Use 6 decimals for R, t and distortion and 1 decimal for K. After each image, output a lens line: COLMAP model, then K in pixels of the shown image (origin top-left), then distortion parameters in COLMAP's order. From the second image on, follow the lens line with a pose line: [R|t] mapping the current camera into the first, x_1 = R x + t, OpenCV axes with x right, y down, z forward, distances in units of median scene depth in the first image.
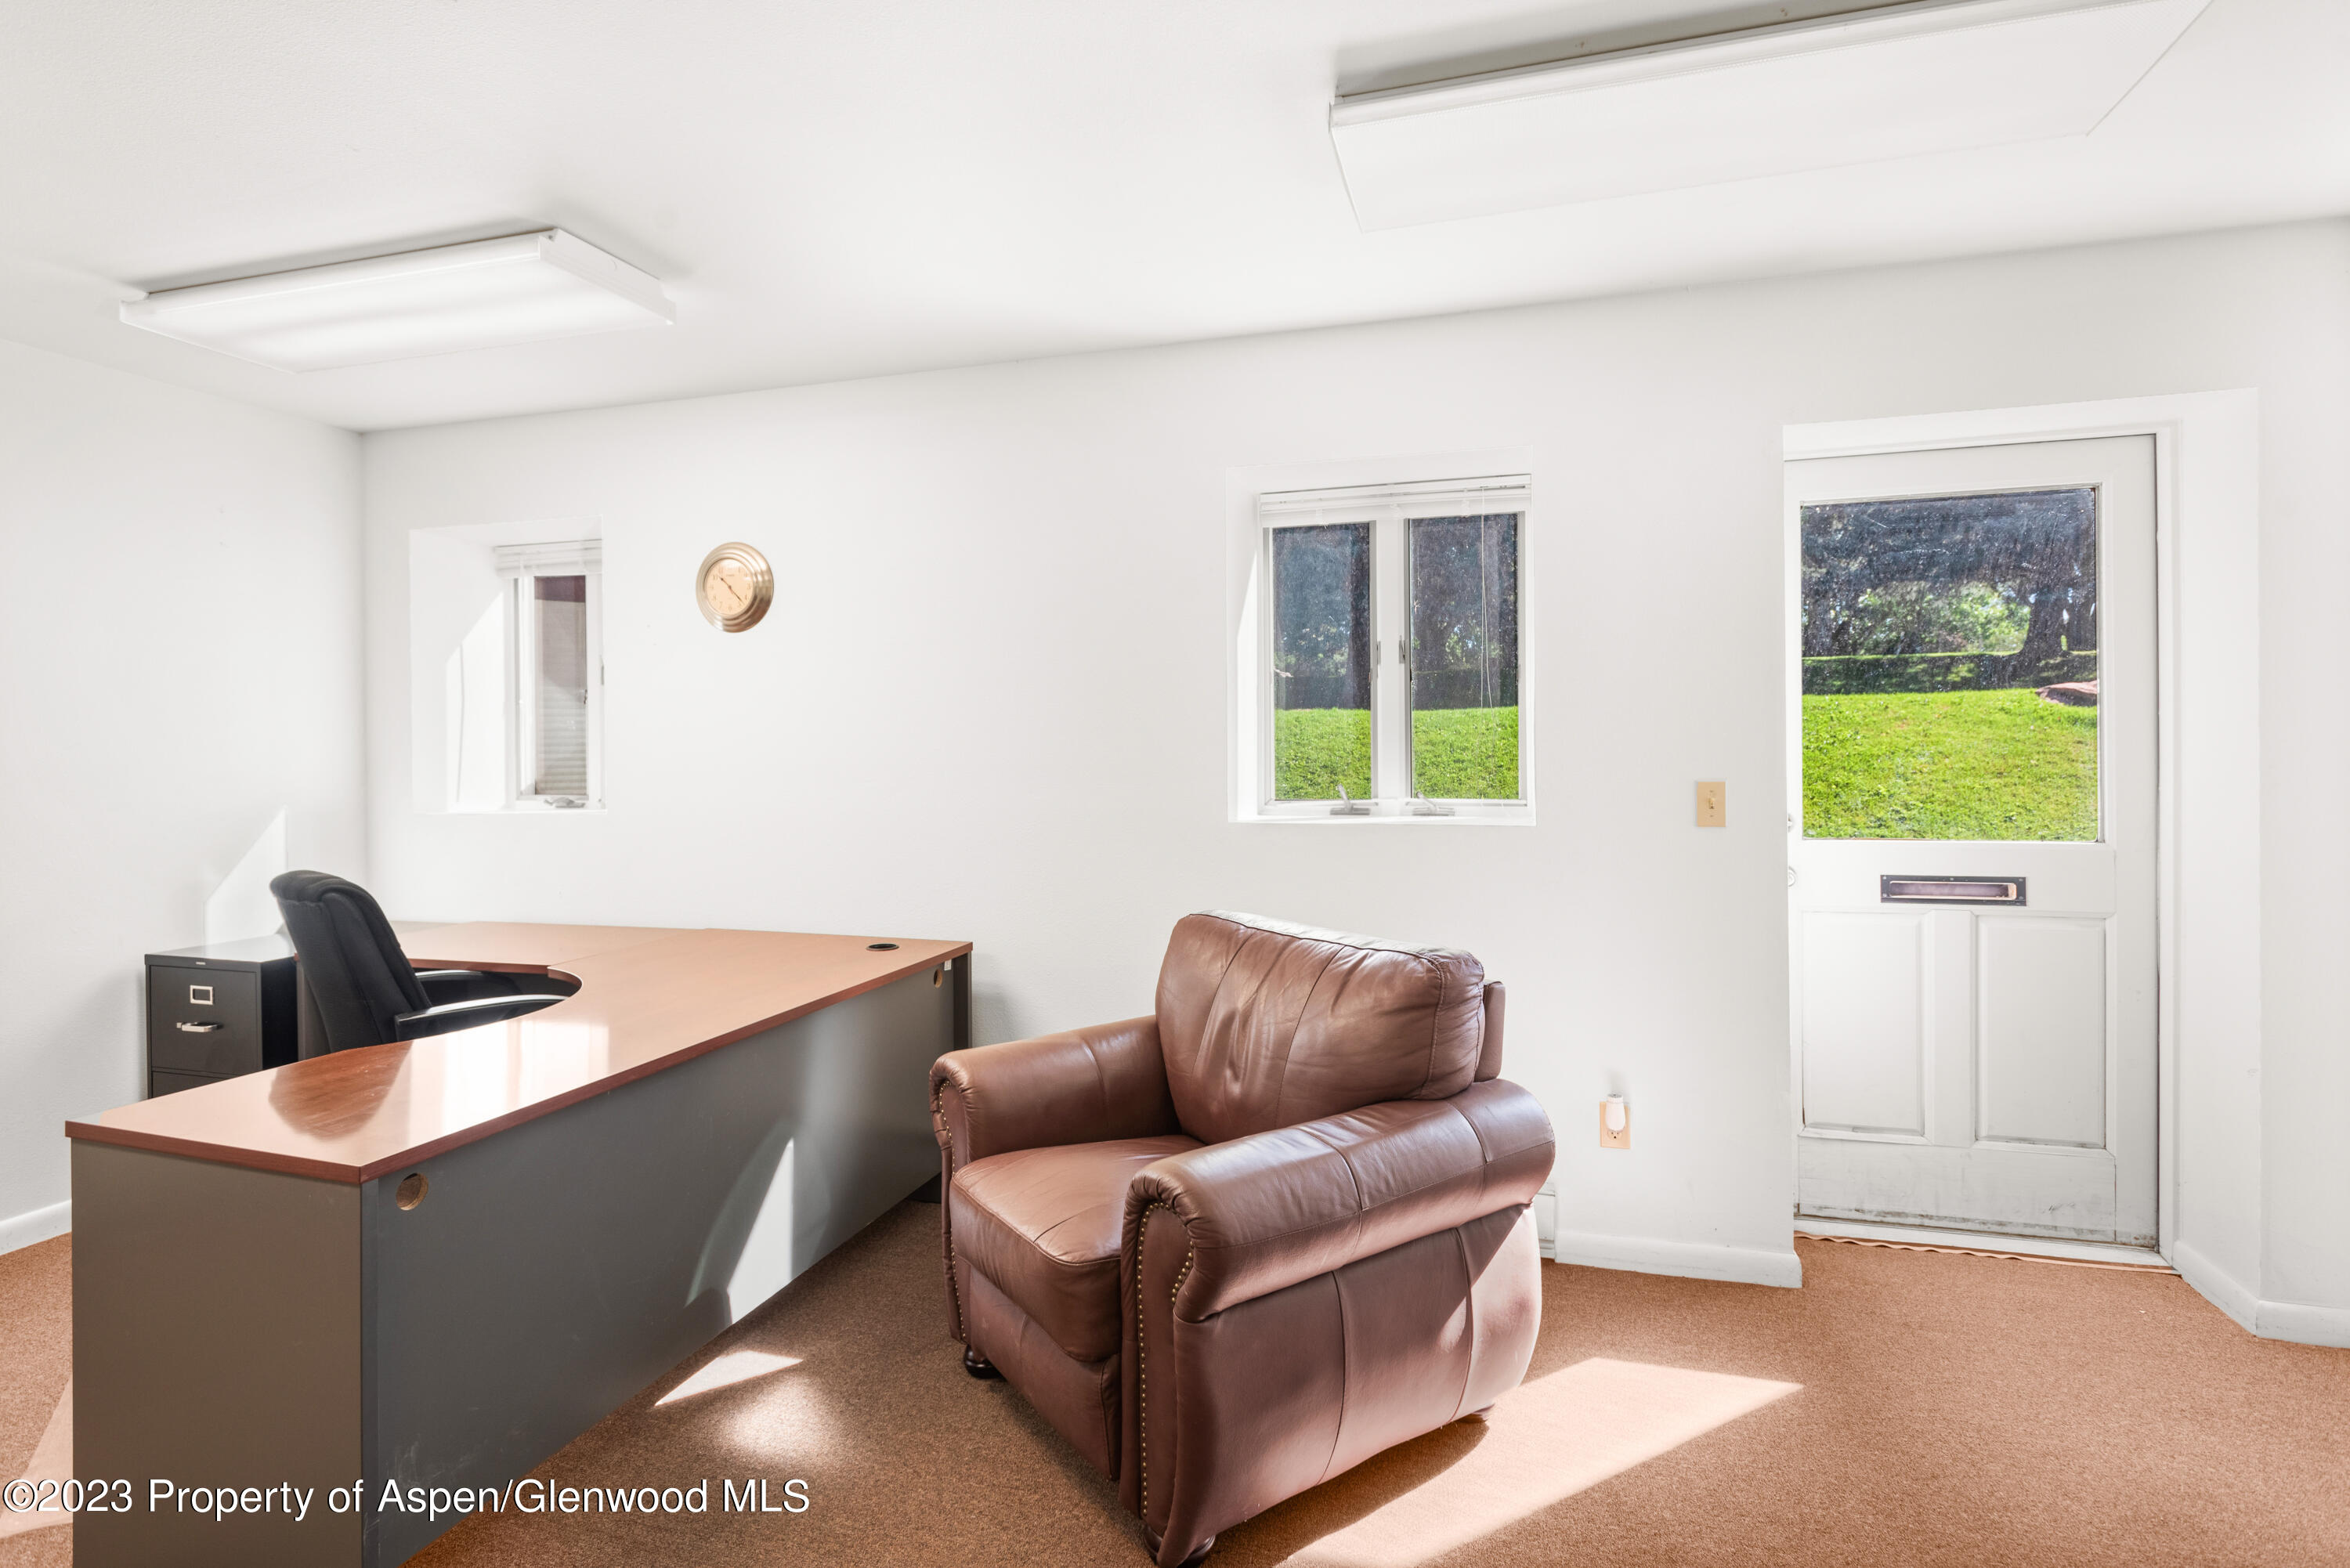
lens RADIAL K [[1149.2, 0, 1174.7], [0, 1149.2, 751.9], [0, 0, 1]] dist [0.004853, -0.000222]
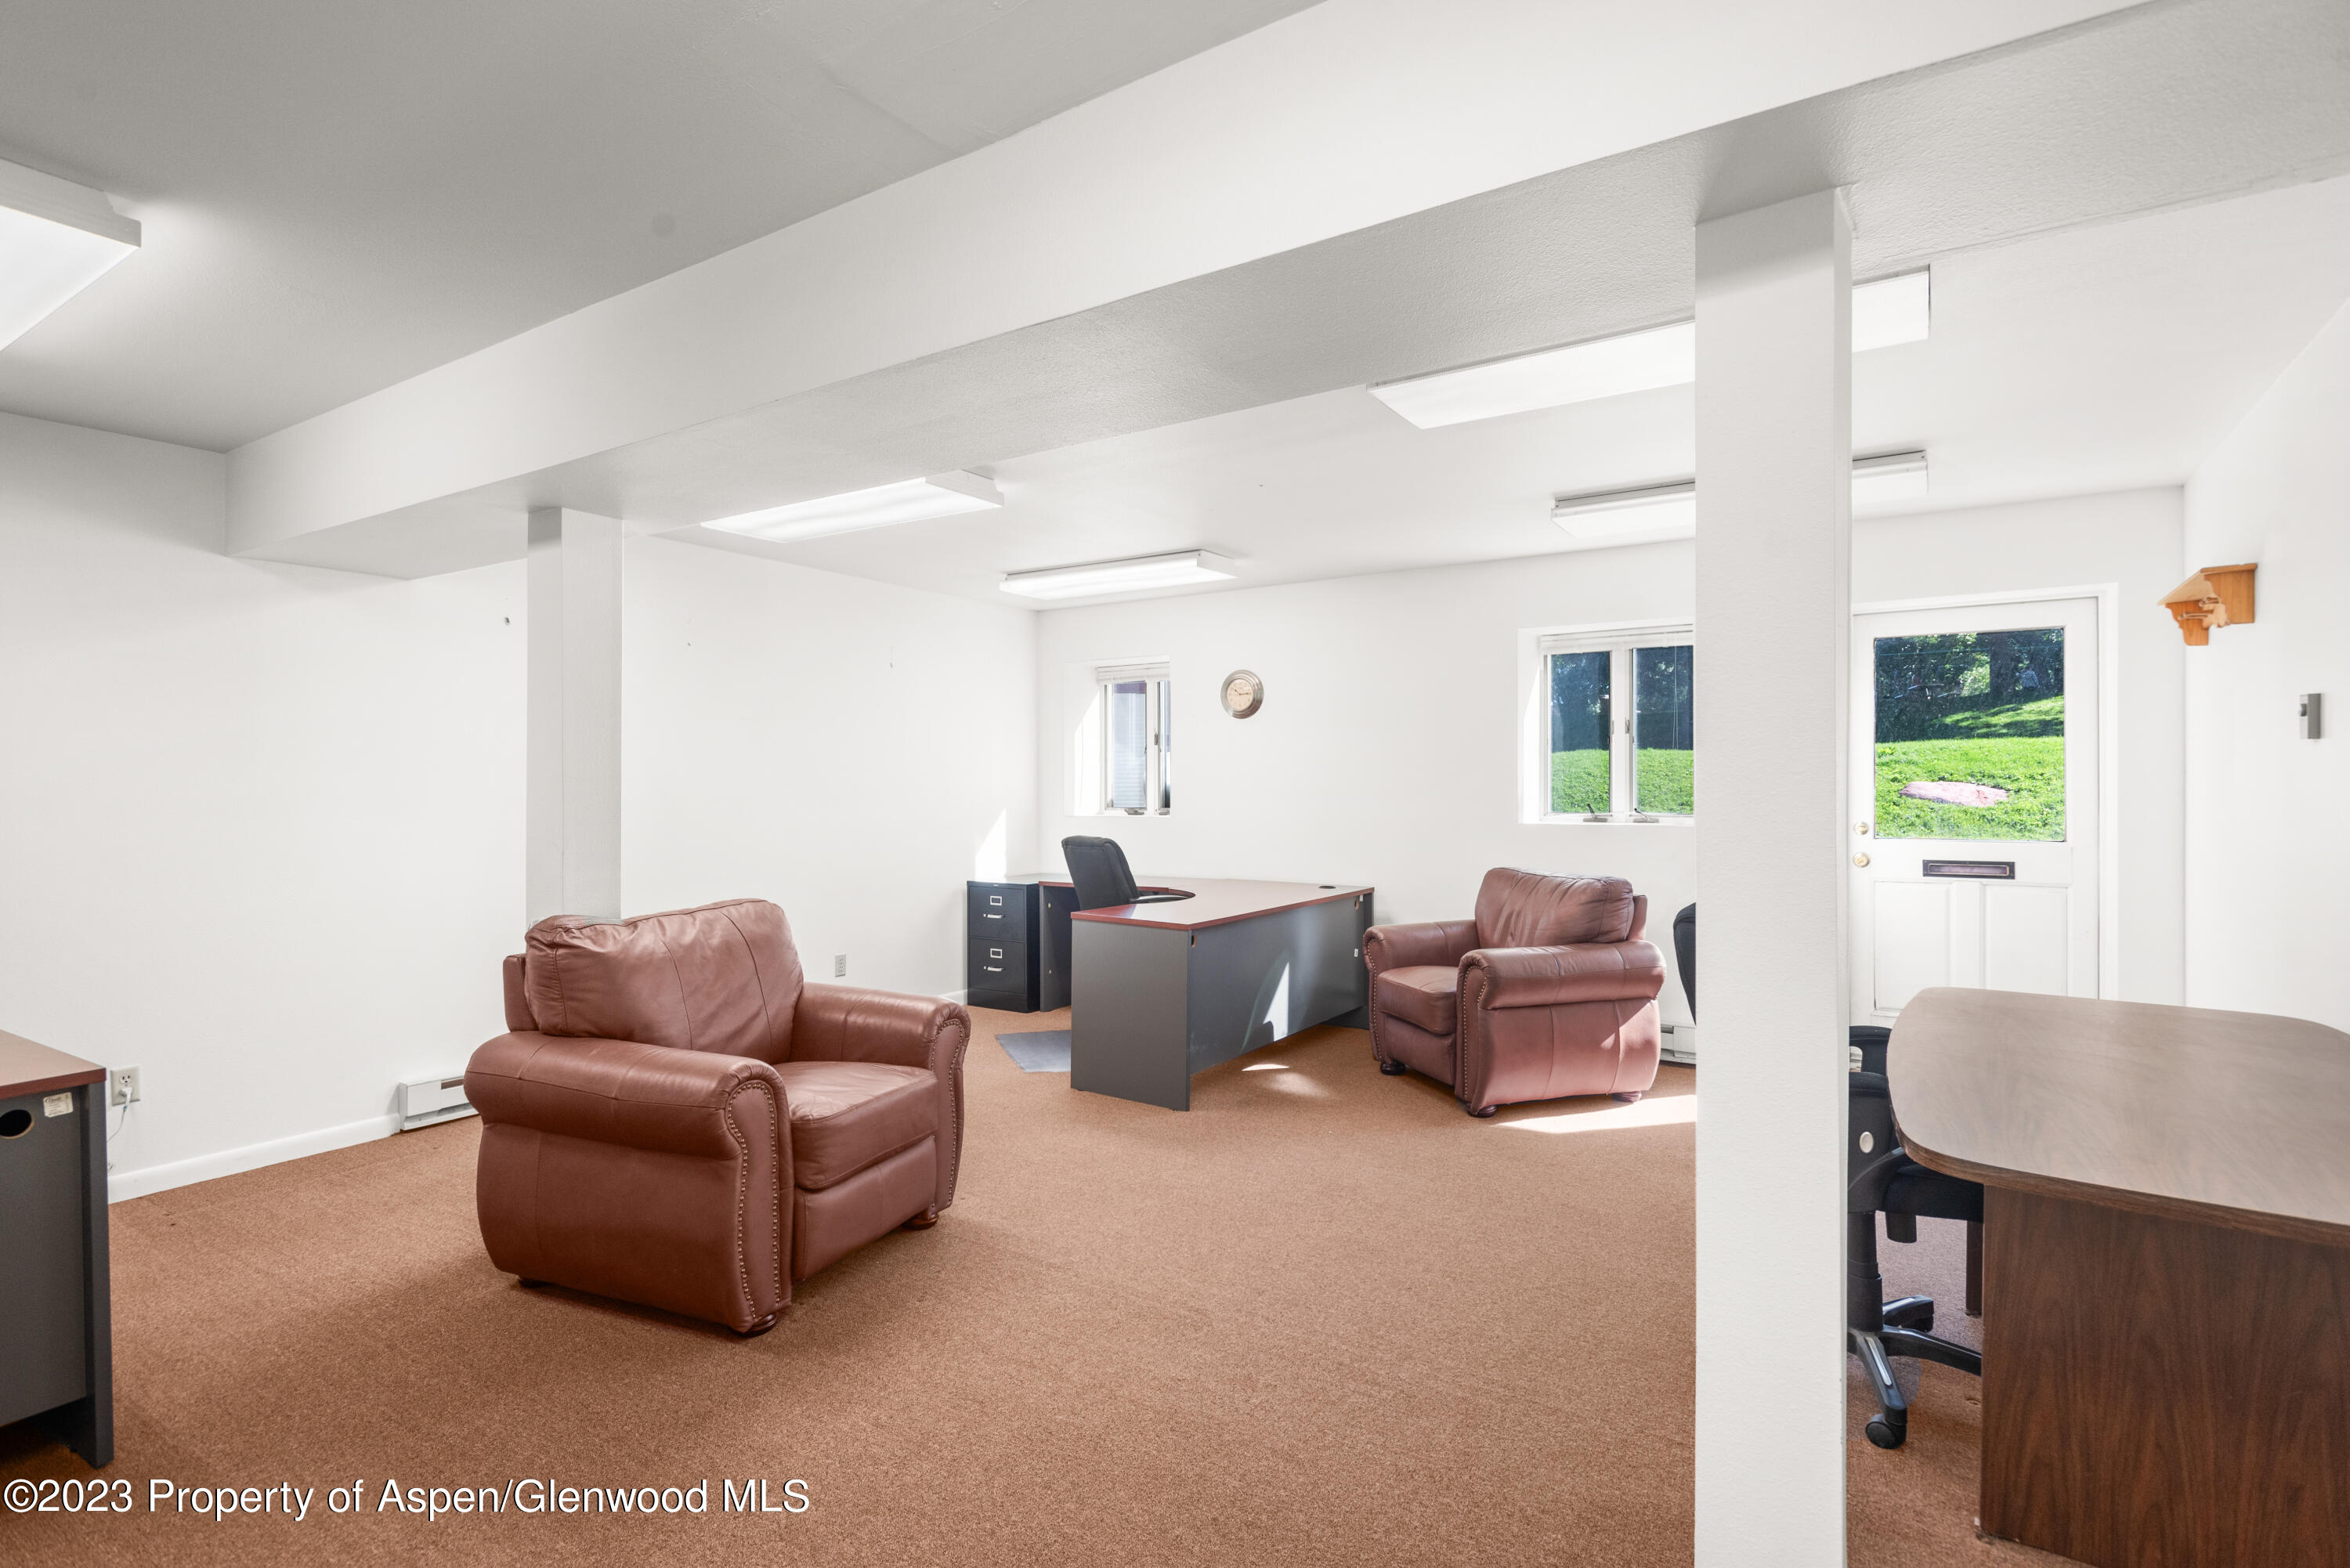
lens RADIAL K [[1149.2, 0, 1178.6], [0, 1149.2, 801.6], [0, 0, 1]] dist [0.004853, -0.000222]
pose [[0.960648, 0.008856, -0.277627, 0.037420], [-0.005189, 0.999889, 0.013941, 0.004467], [0.277719, -0.011952, 0.960588, -0.934121]]
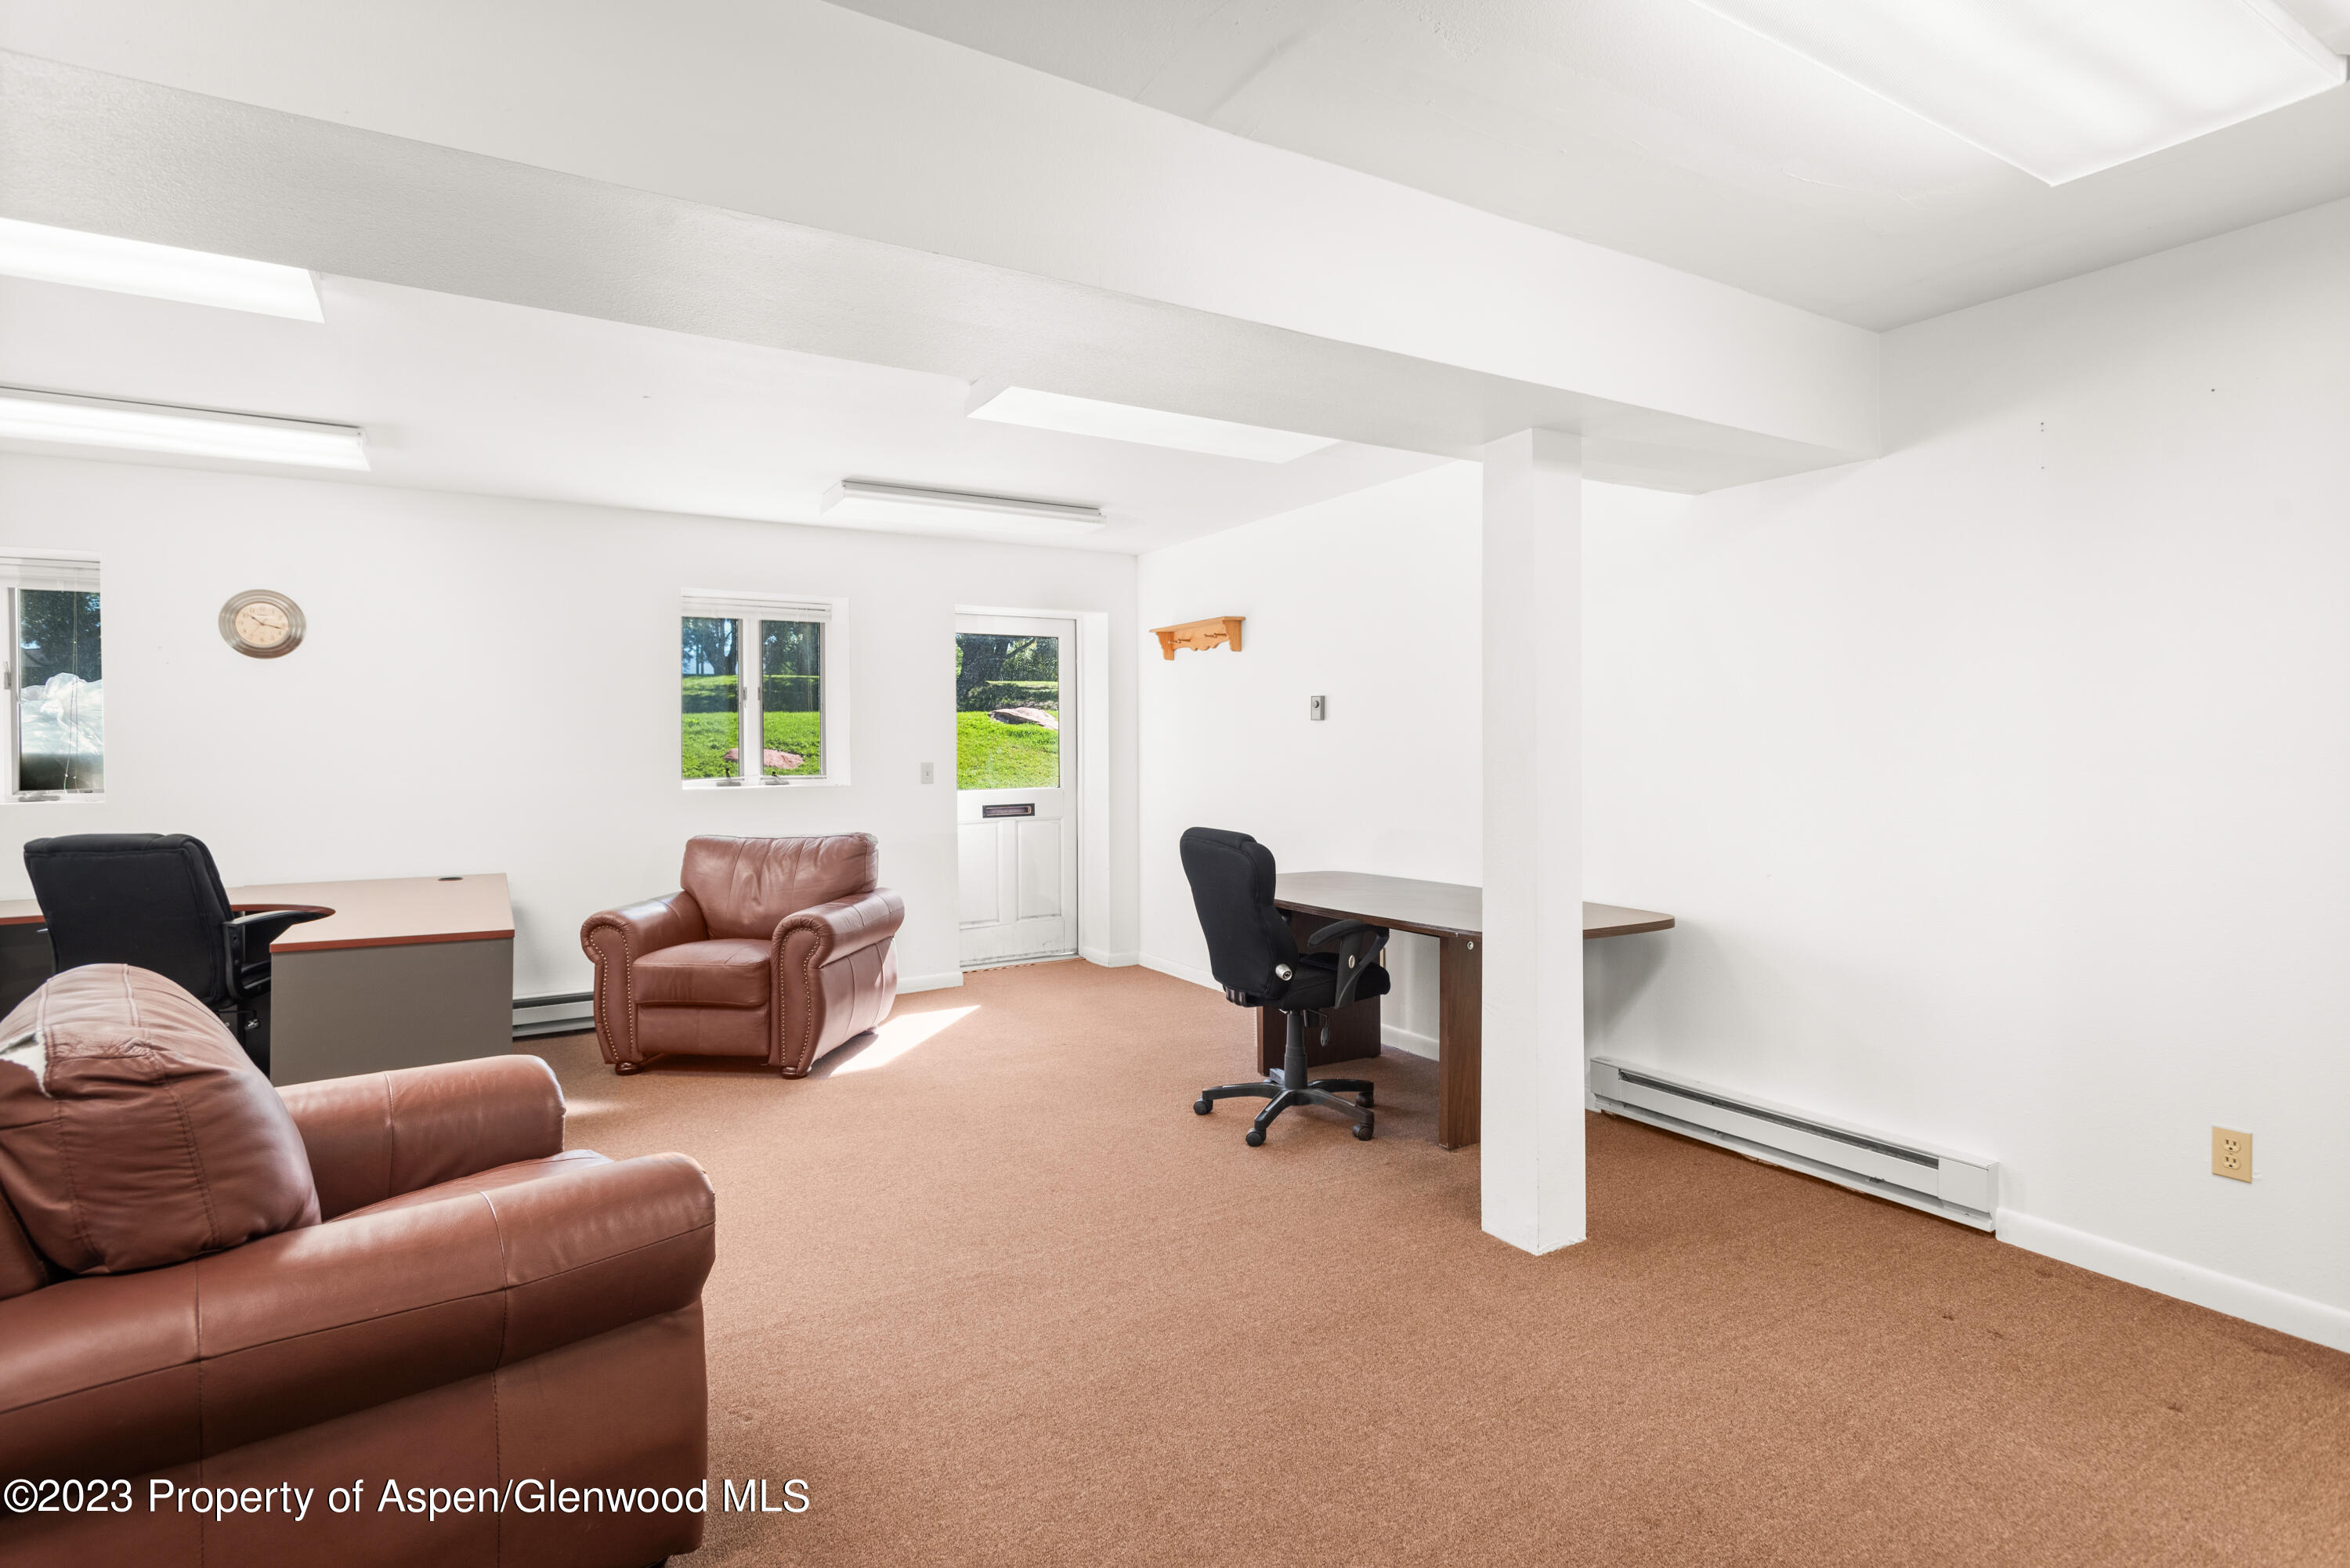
lens RADIAL K [[1149.2, 0, 1192.8], [0, 1149.2, 779.4], [0, 0, 1]] dist [0.004853, -0.000222]
pose [[0.661724, -0.019551, 0.749493, -0.784316], [0.005510, 0.999760, 0.021215, 0.013388], [-0.749728, -0.009909, 0.661672, -0.771709]]
